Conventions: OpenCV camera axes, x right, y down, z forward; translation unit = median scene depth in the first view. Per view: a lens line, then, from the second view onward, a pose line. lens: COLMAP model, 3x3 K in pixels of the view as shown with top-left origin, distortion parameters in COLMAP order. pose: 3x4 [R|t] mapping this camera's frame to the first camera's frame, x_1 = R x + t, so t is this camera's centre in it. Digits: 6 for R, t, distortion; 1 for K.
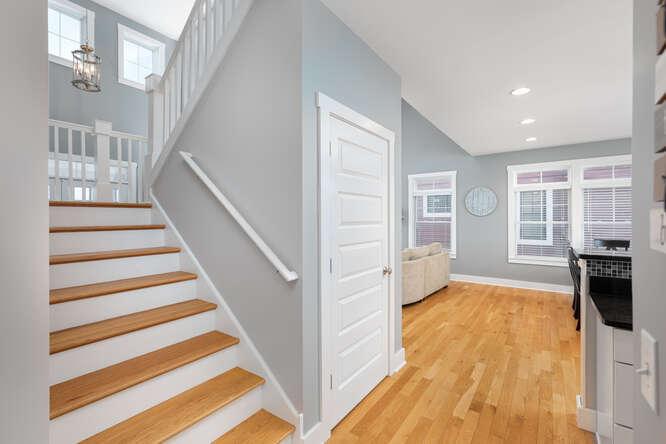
lens RADIAL K [[294.8, 0, 330.7], [0, 294.8, 219.0], [0, 0, 1]] dist [0.000543, 0.000220]
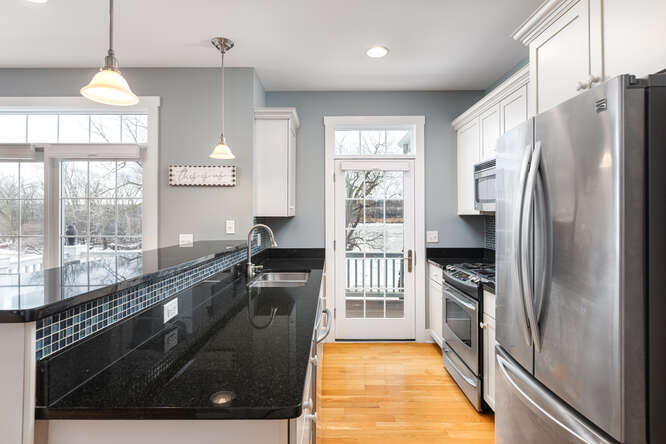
lens RADIAL K [[341.7, 0, 329.8], [0, 341.7, 212.6], [0, 0, 1]] dist [0.001795, 0.000031]
pose [[-0.589812, 0.012579, 0.807443, 0.120200], [0.007538, 0.999921, -0.010071, 0.003915], [-0.807505, 0.000146, -0.589860, 0.380755]]
